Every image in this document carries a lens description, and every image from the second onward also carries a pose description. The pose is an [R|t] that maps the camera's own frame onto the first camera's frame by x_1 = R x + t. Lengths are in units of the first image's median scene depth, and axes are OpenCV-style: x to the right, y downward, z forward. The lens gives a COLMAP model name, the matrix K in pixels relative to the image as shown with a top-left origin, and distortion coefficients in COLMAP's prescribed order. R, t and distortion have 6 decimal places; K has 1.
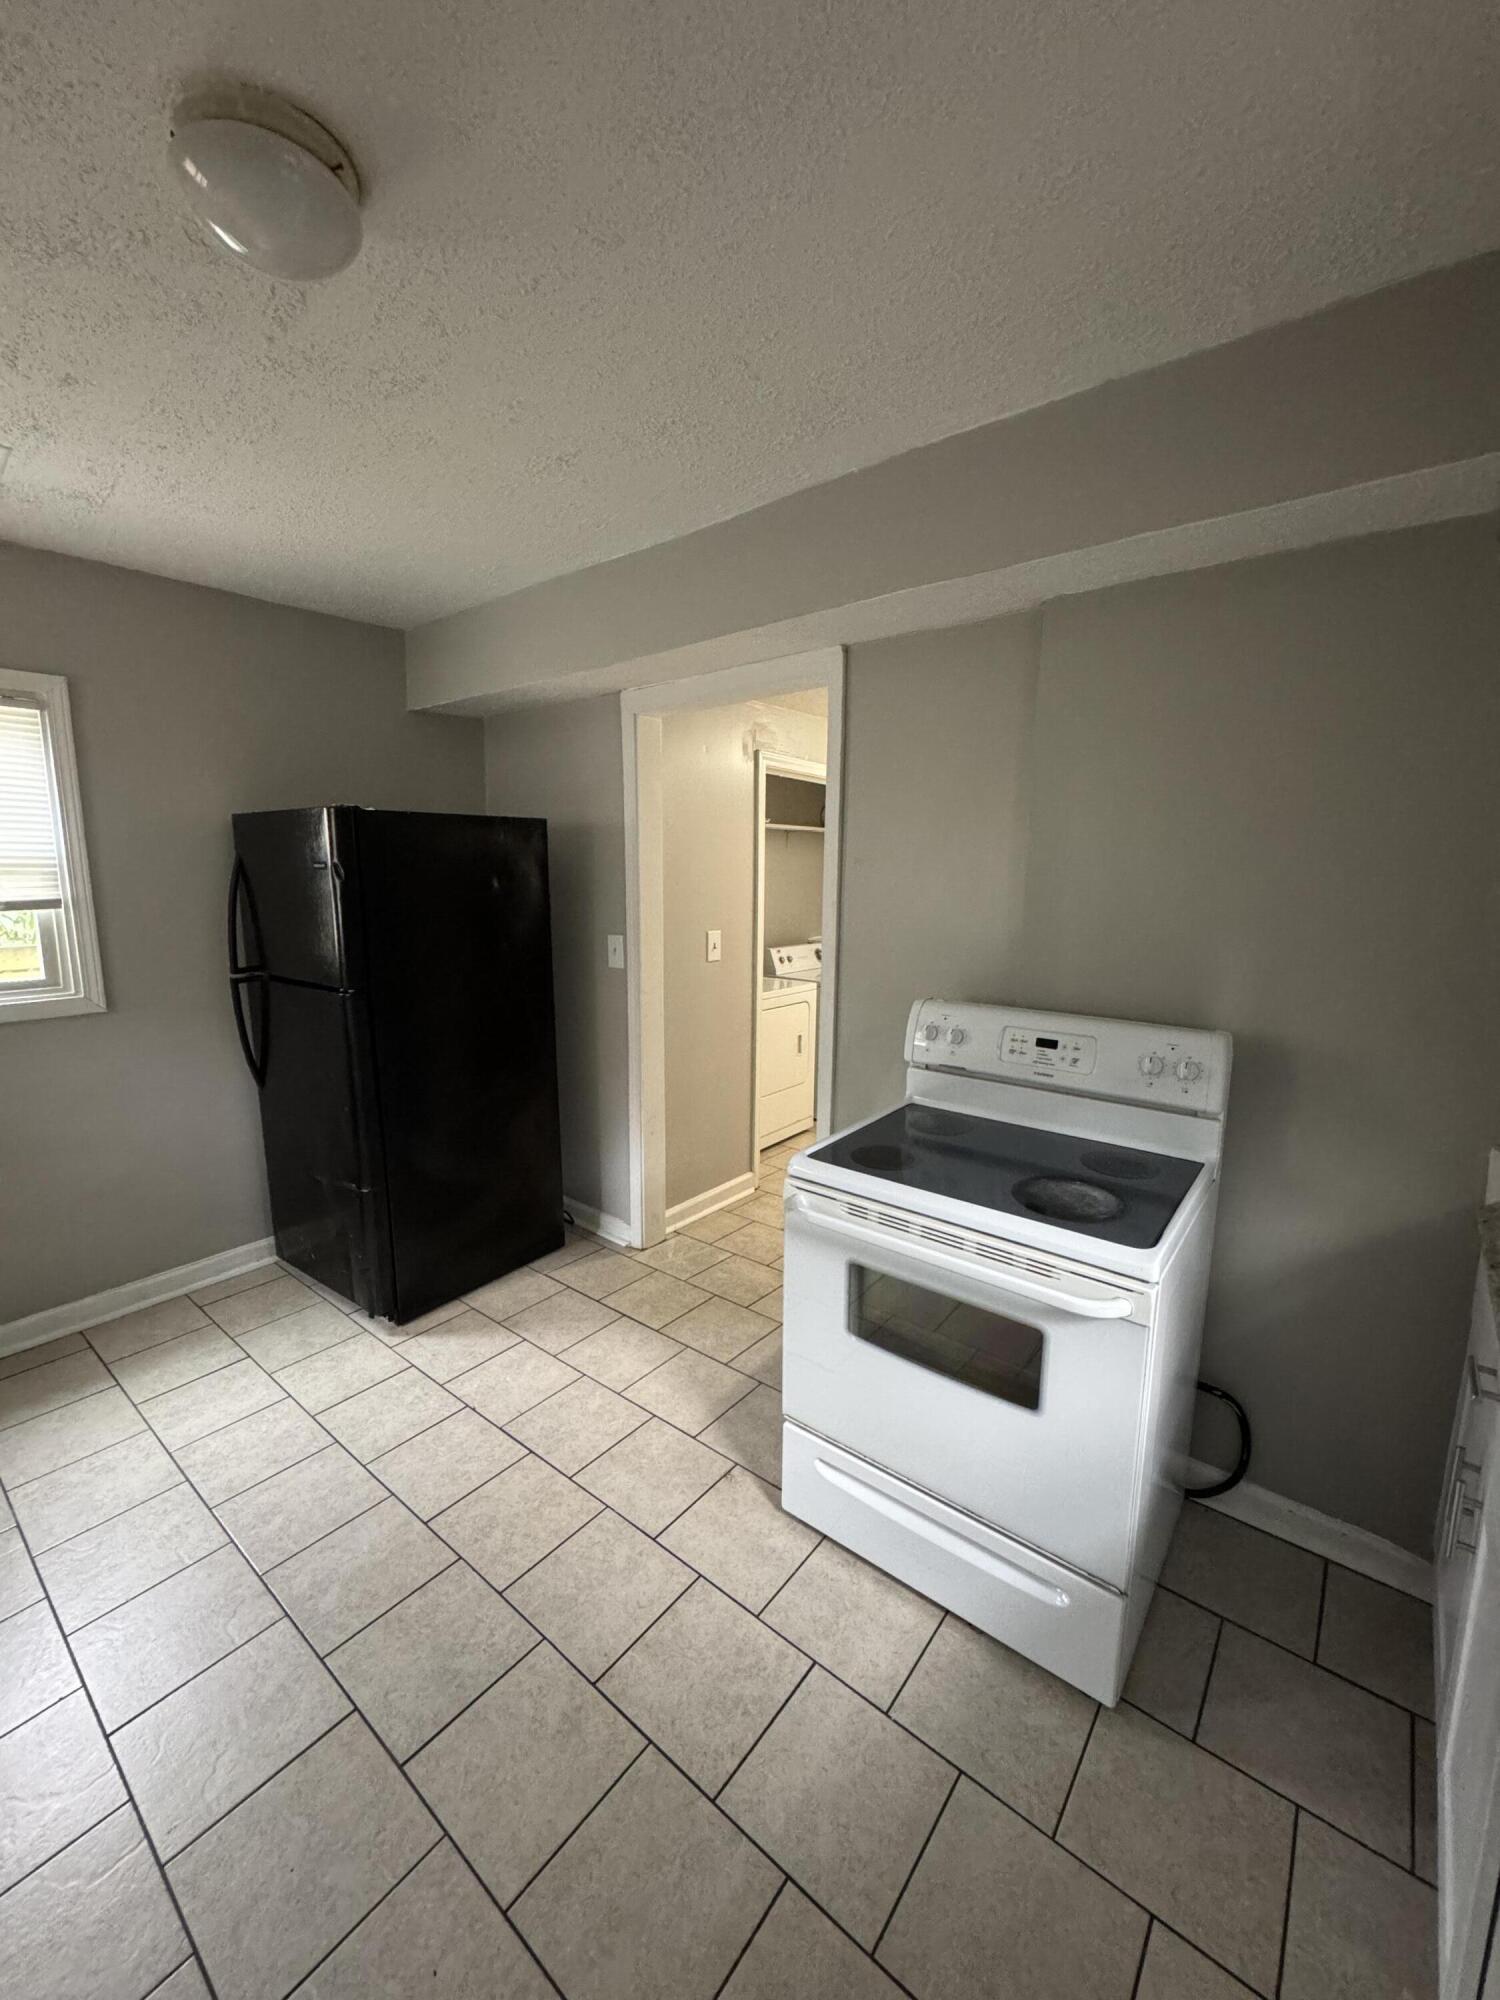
lens RADIAL K [[799.5, 0, 750.7], [0, 799.5, 997.3], [0, 0, 1]] dist [-0.001315, 0.000454]
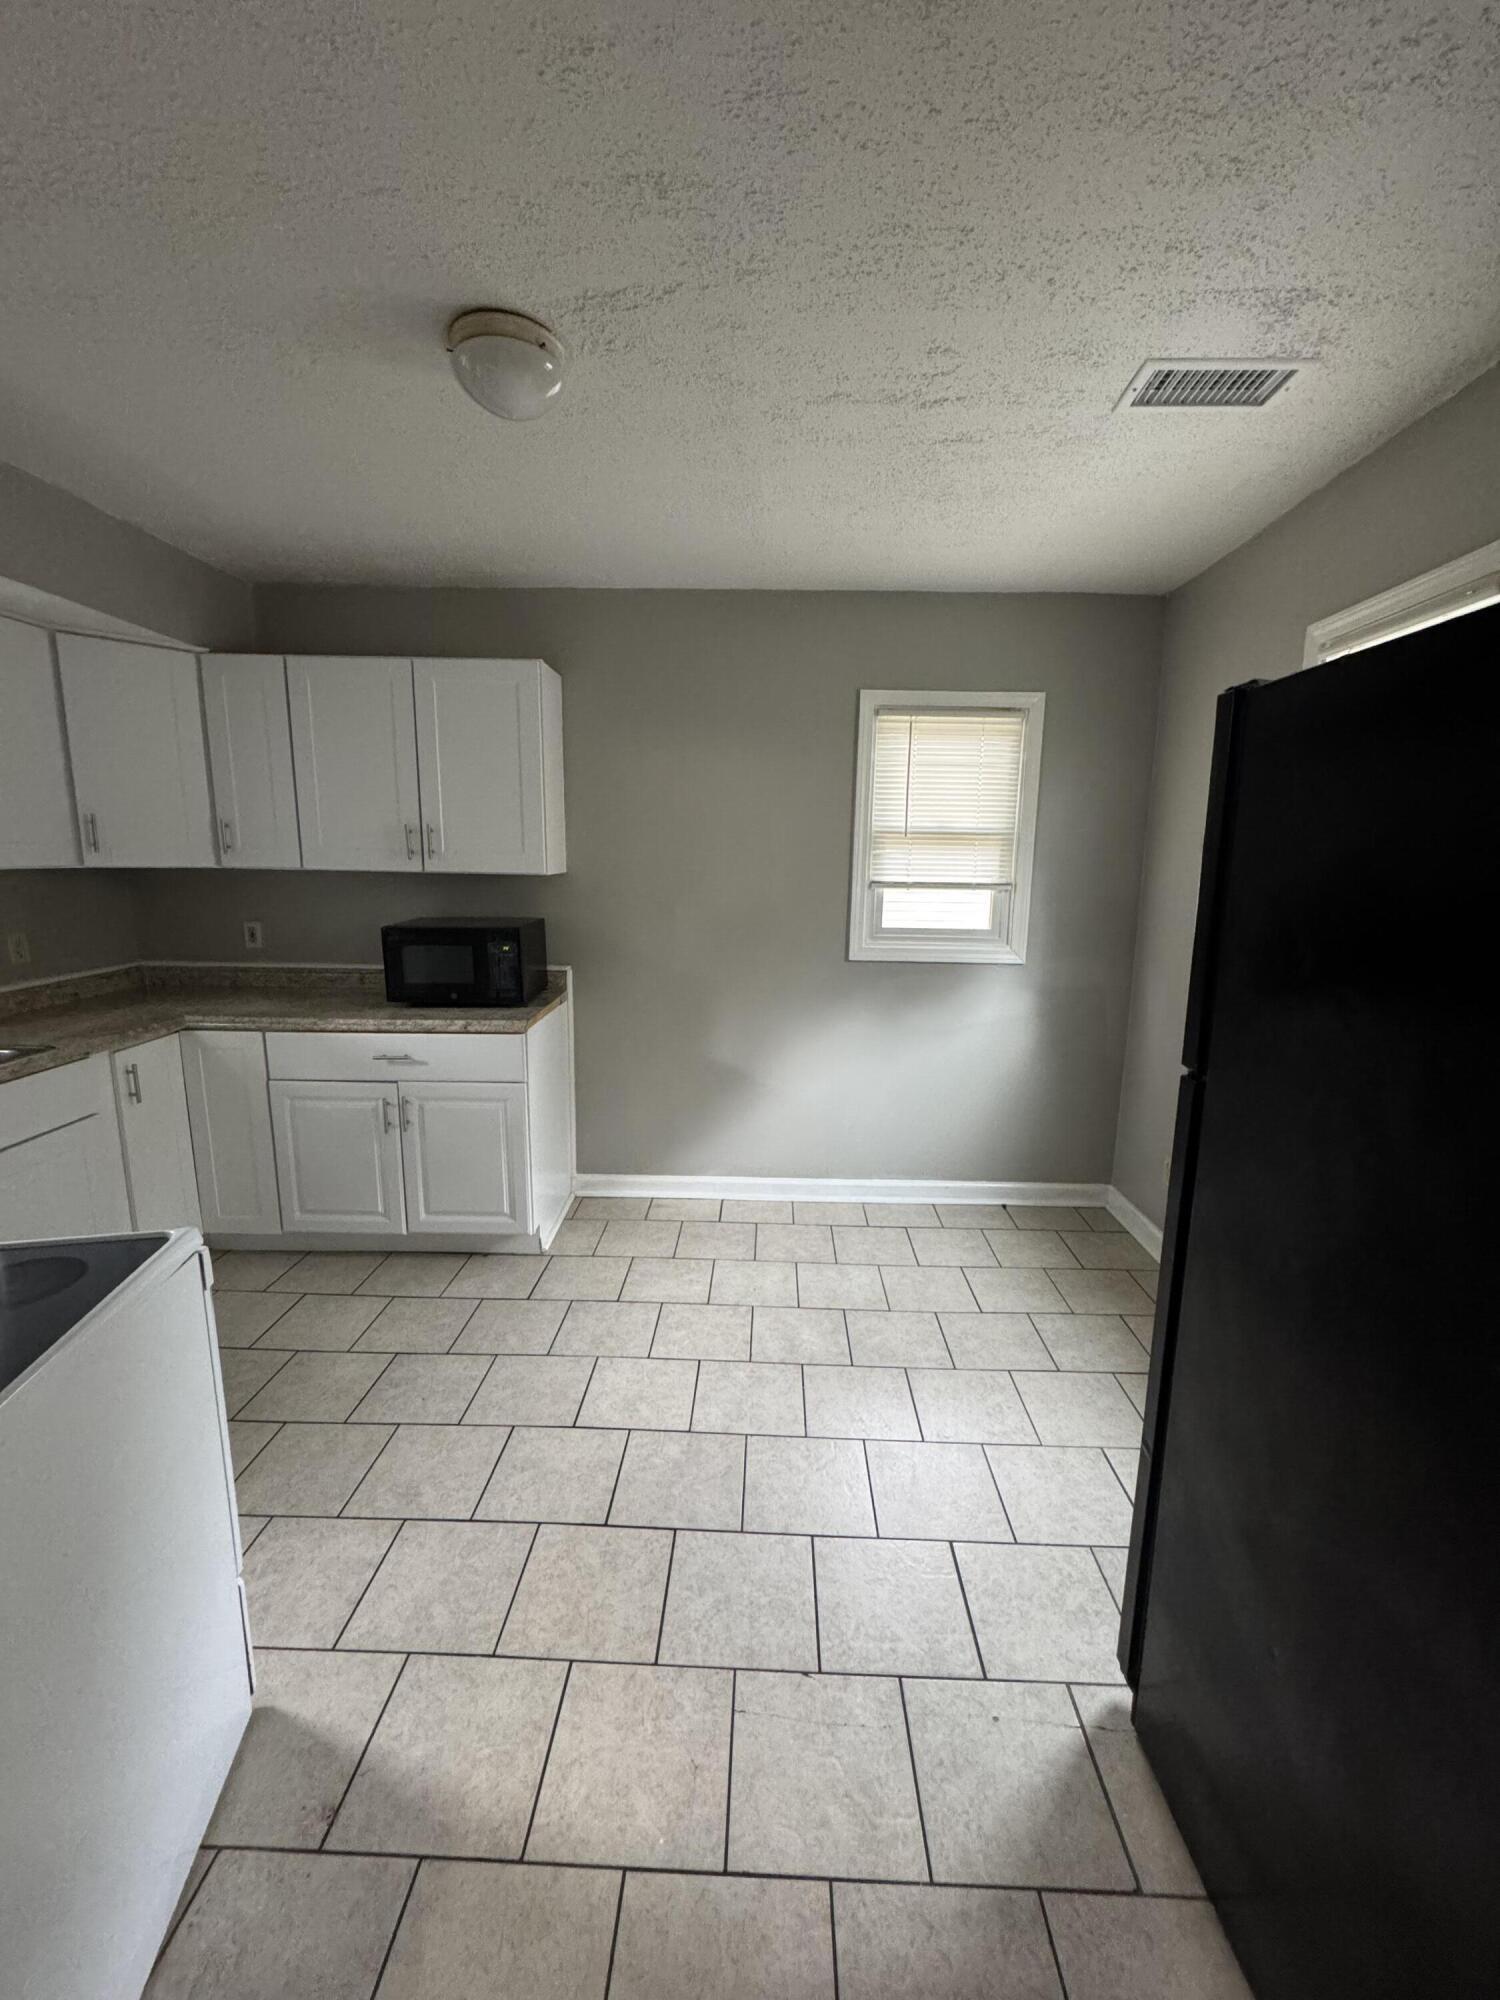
lens RADIAL K [[799.5, 0, 750.7], [0, 799.5, 997.3], [0, 0, 1]] dist [-0.001315, 0.000454]
pose [[-0.796108, 0.093885, -0.597827, 0.022131], [-0.112242, 0.947843, 0.298322, -0.206946], [0.594654, 0.304598, -0.744048, 1.454413]]
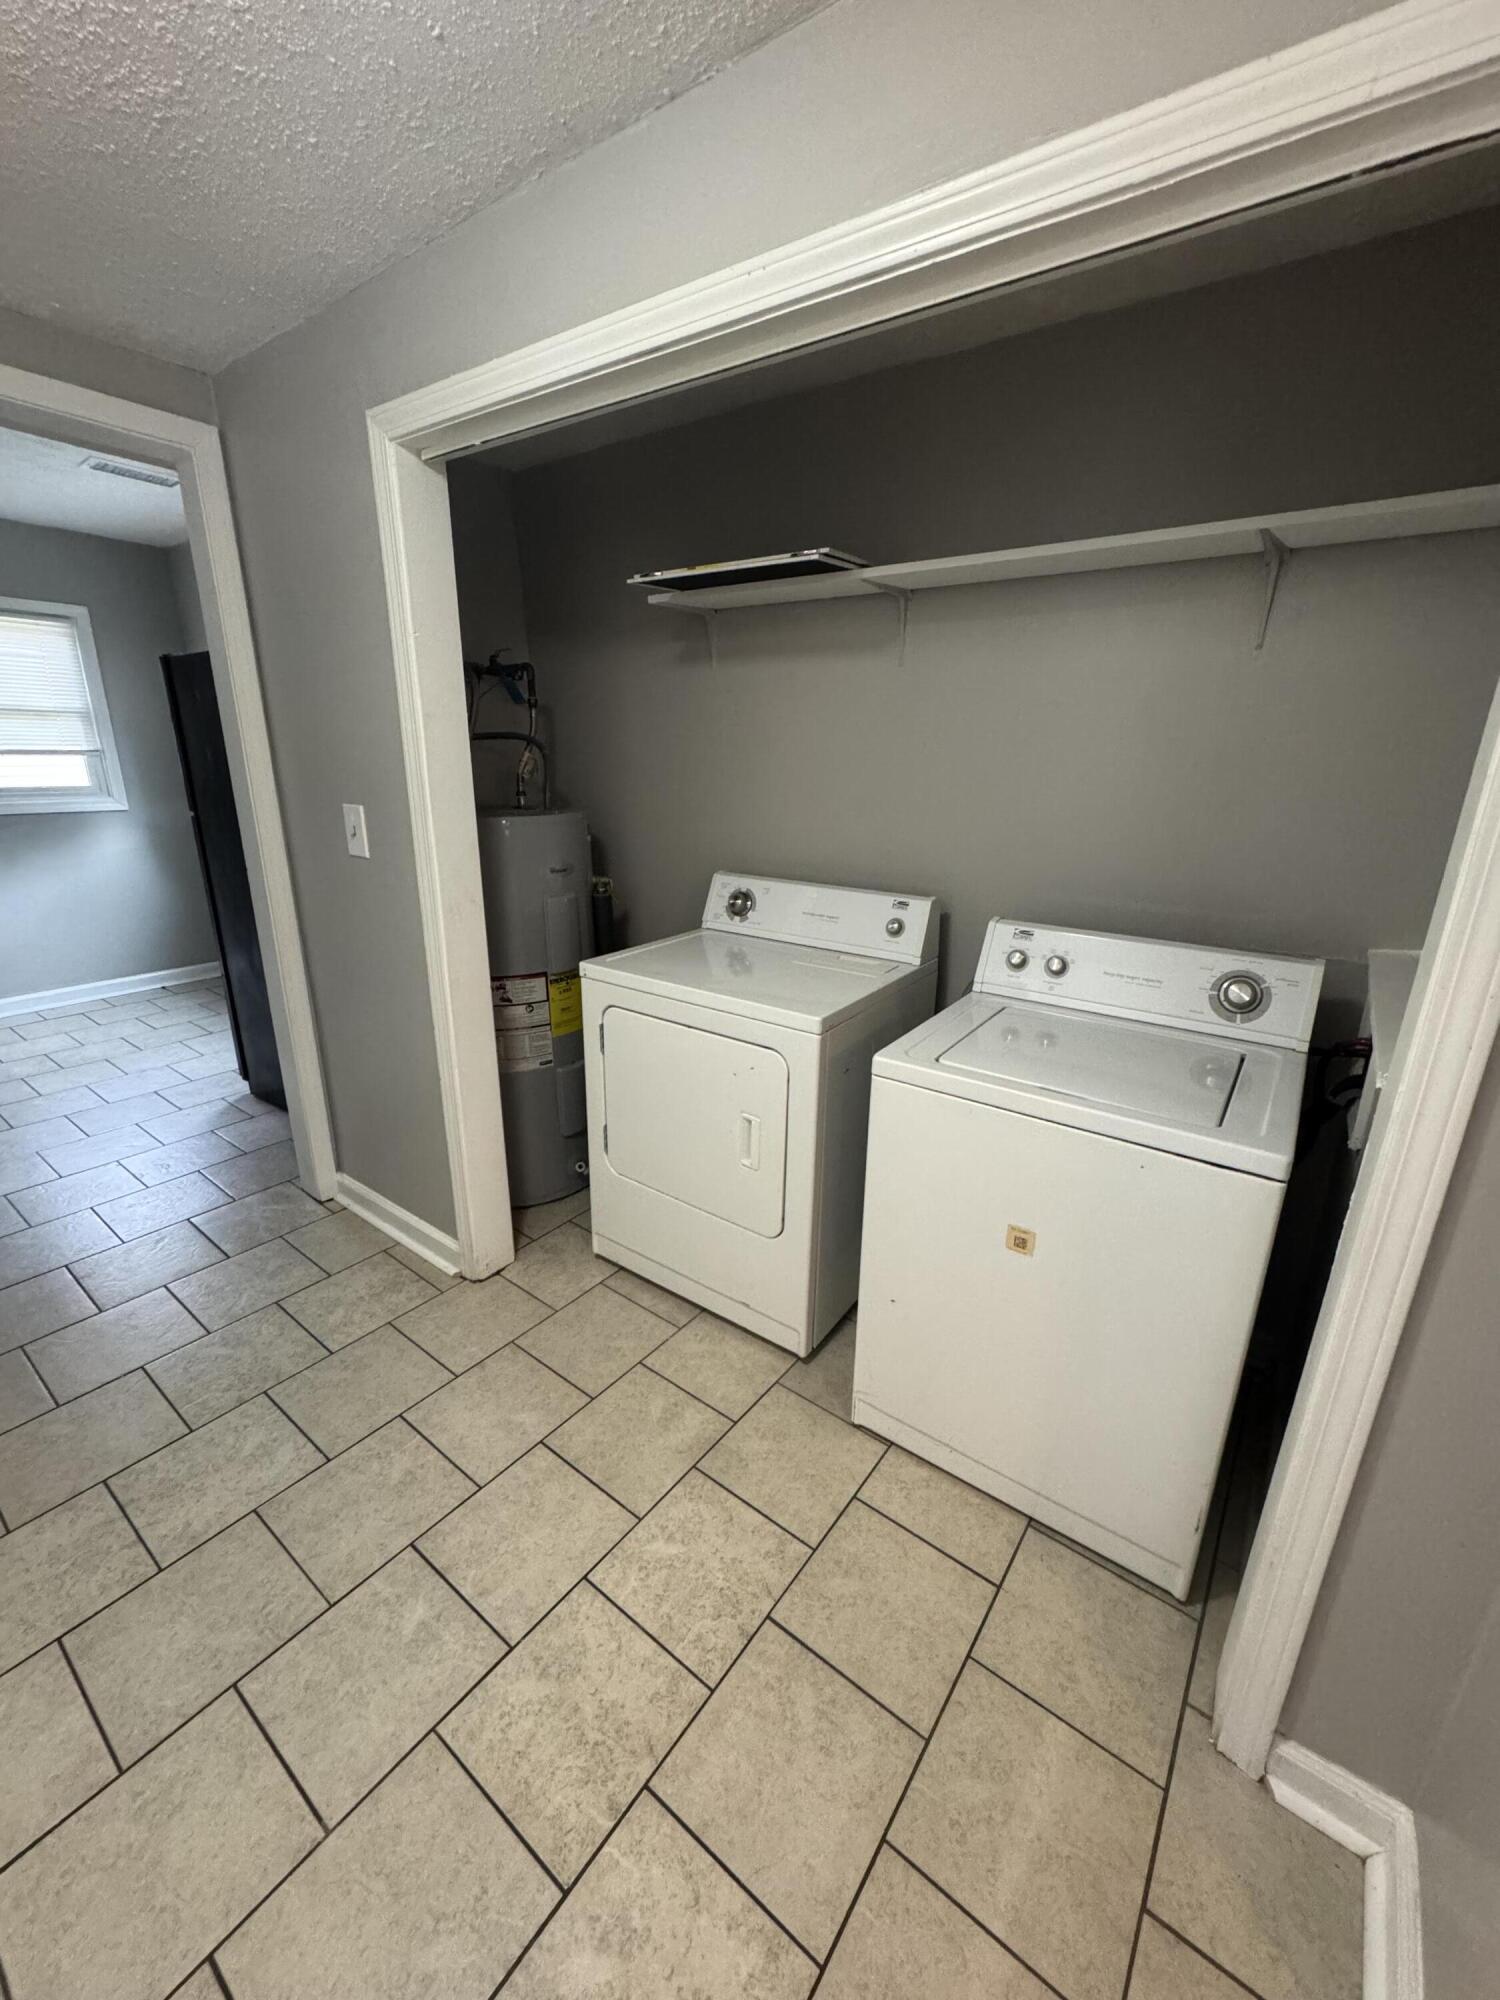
lens RADIAL K [[799.5, 0, 750.7], [0, 799.5, 997.3], [0, 0, 1]] dist [-0.001315, 0.000454]
pose [[0.033841, 0.294898, -0.954929, 0.984521], [-0.174808, 0.942494, 0.284862, -0.301017], [0.984021, 0.157289, 0.083446, 2.187817]]
